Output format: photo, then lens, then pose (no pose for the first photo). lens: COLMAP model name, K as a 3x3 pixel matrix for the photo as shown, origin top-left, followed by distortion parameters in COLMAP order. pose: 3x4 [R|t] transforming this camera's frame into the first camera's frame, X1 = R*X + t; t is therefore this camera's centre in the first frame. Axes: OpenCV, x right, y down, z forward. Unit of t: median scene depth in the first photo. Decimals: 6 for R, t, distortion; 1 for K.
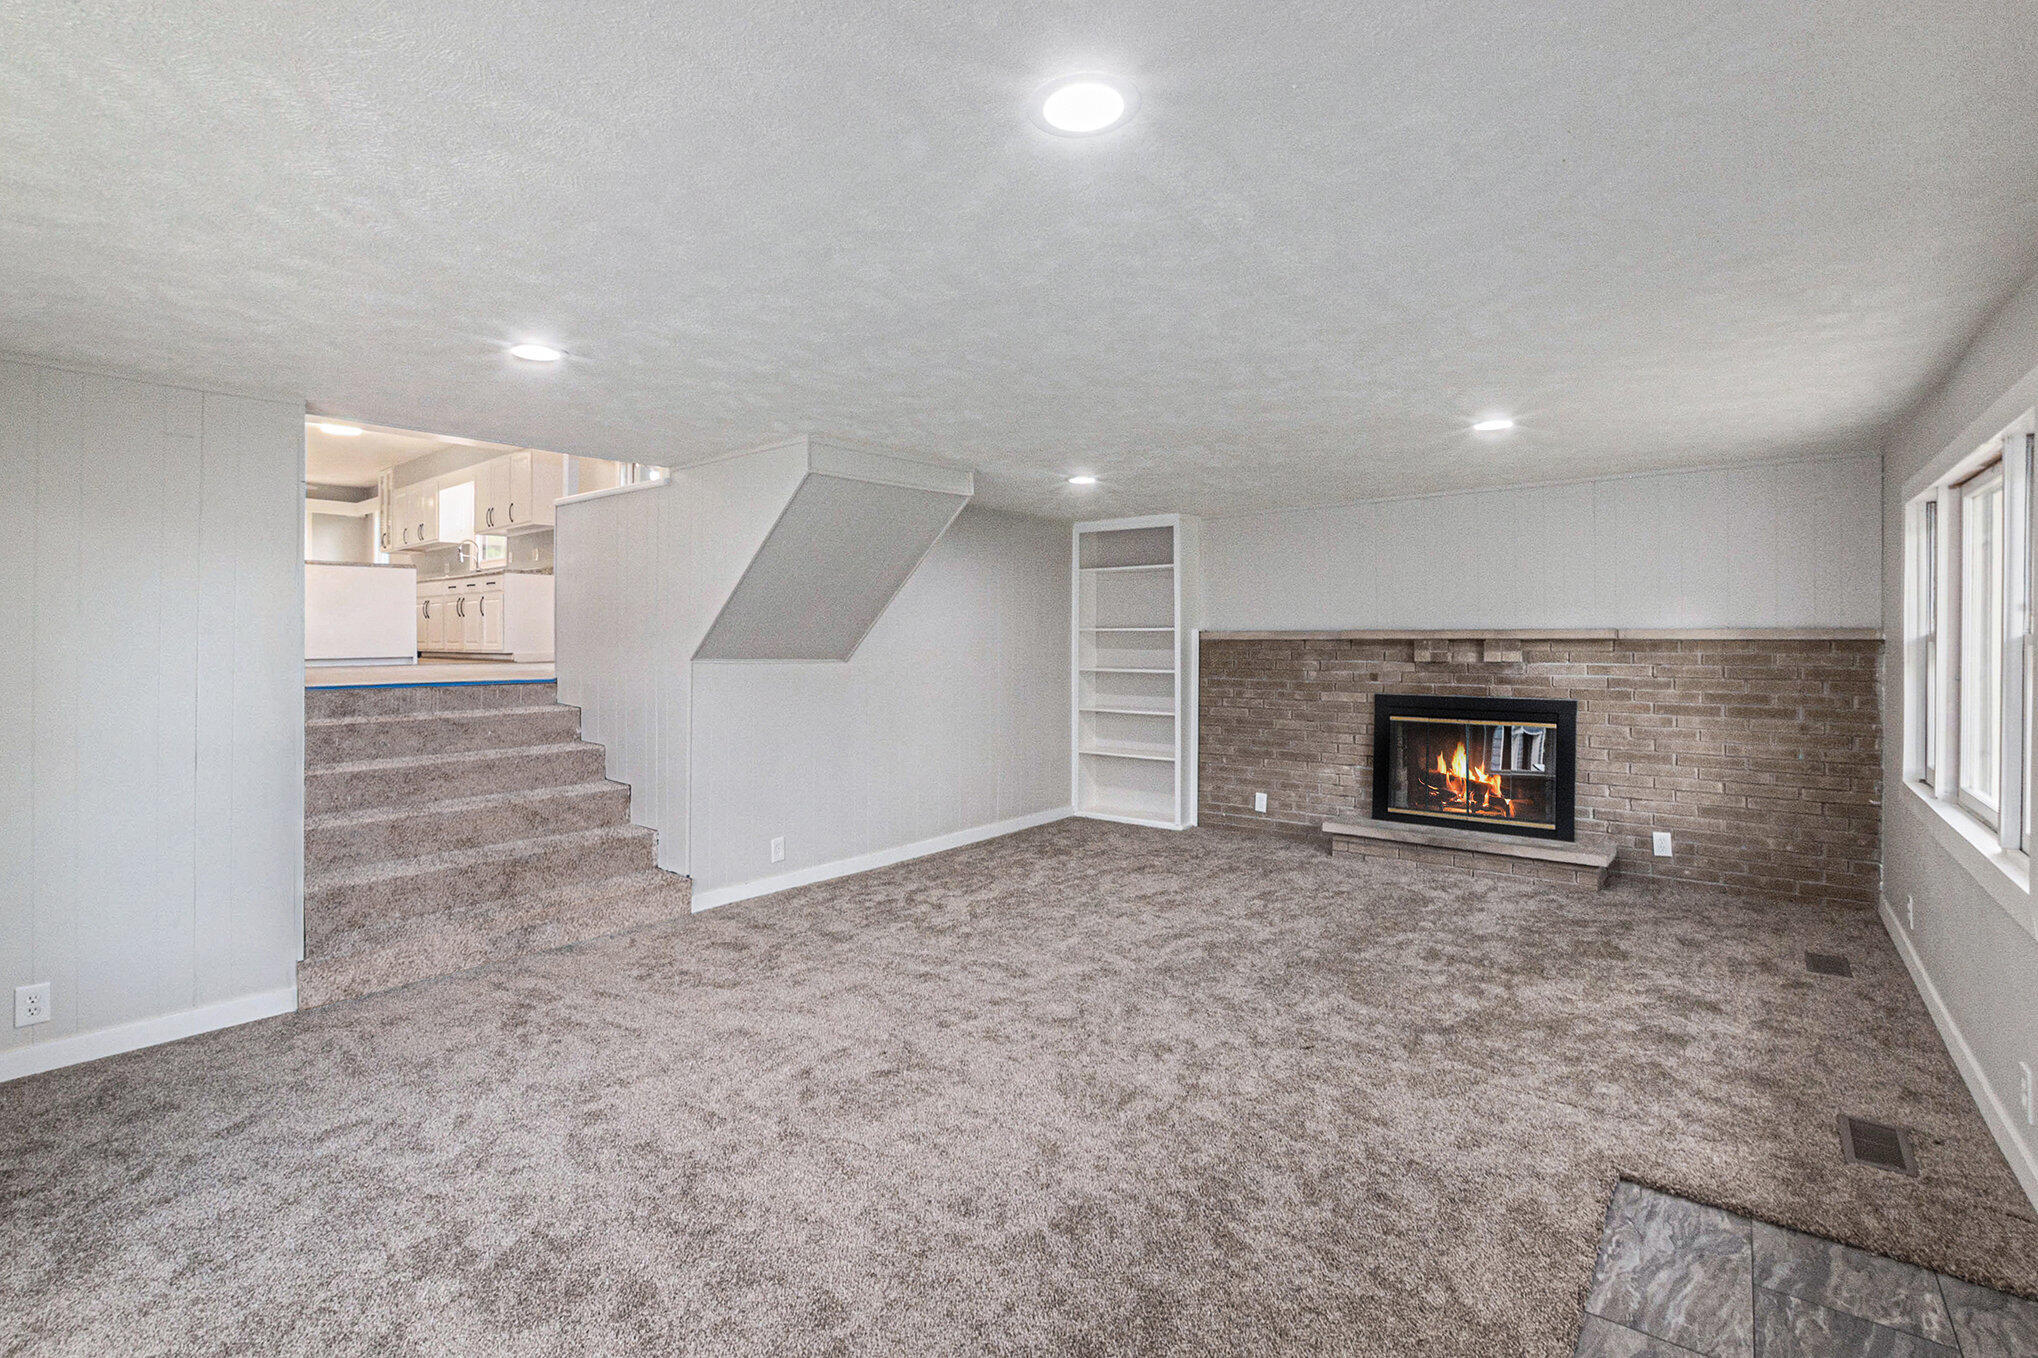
lens RADIAL K [[924.3, 0, 1019.0], [0, 924.3, 679.0], [0, 0, 1]] dist [-0.061078, 0.008649]
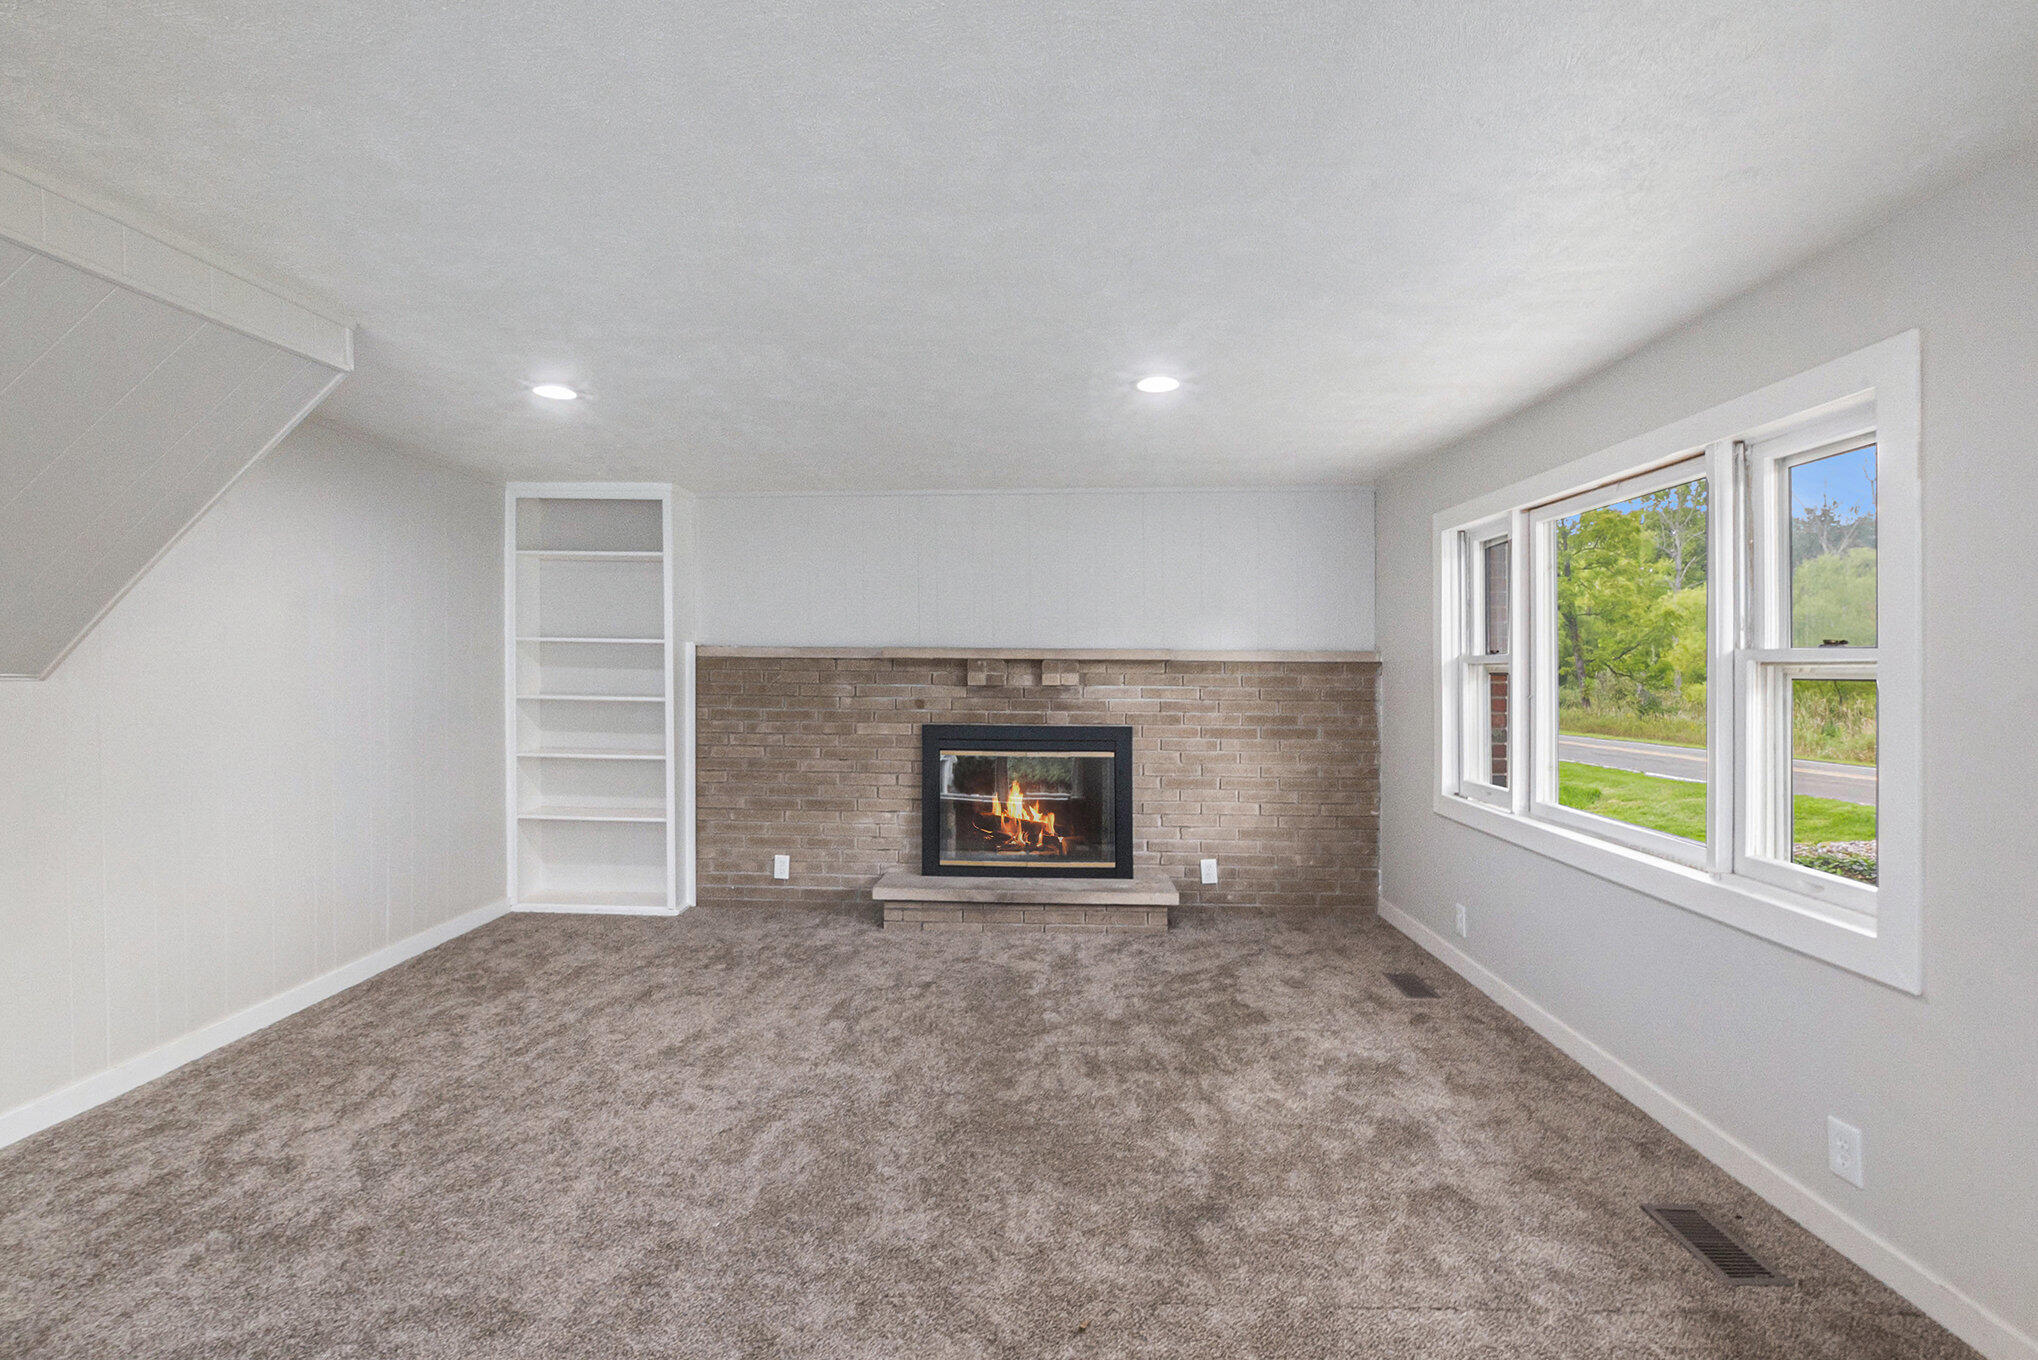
lens RADIAL K [[924.3, 0, 1019.0], [0, 924.3, 680.0], [0, 0, 1]] dist [-0.061078, 0.008649]
pose [[0.812365, 0.001301, 0.583148, -0.032712], [0.014754, 0.999632, -0.022782, -0.003806], [-0.582963, 0.027111, 0.812047, 0.297372]]
